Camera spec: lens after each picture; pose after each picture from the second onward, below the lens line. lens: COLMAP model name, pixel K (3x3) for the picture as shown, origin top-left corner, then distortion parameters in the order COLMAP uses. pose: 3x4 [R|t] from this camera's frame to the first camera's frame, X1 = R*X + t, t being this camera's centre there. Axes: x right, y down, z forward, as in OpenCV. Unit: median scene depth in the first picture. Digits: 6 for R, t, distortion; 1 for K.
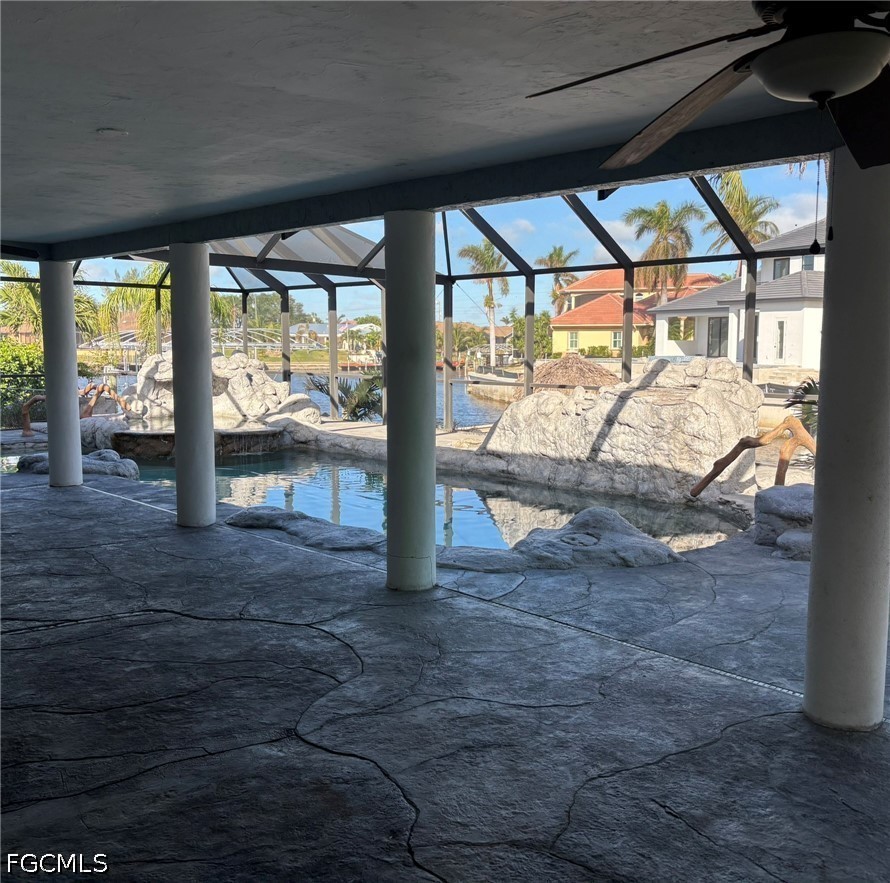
lens RADIAL K [[873.1, 0, 452.4], [0, 873.1, 443.1], [0, 0, 1]] dist [-0.034948, 0.000000]
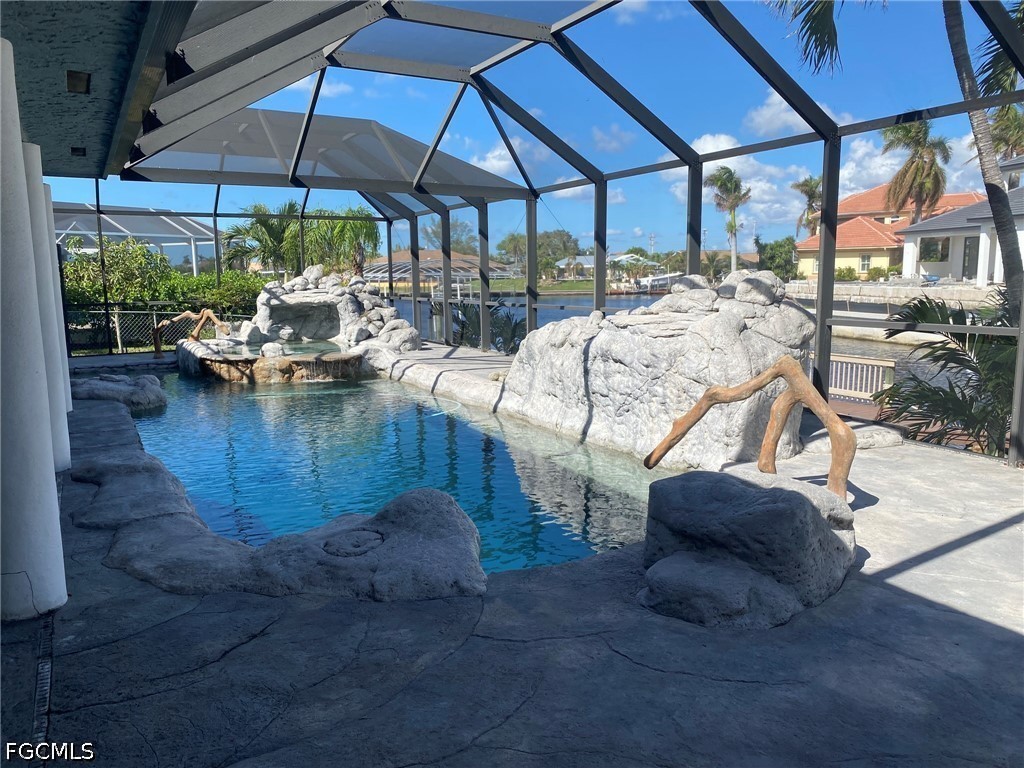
lens RADIAL K [[773.5, 0, 502.3], [0, 773.5, 381.3], [0, 0, 1]] dist [0.011463, 0.000904]
pose [[0.963975, 0.021860, -0.265093, 0.179076], [-0.014918, 0.999492, 0.028170, -0.013568], [0.265574, -0.023200, 0.963811, 0.200477]]
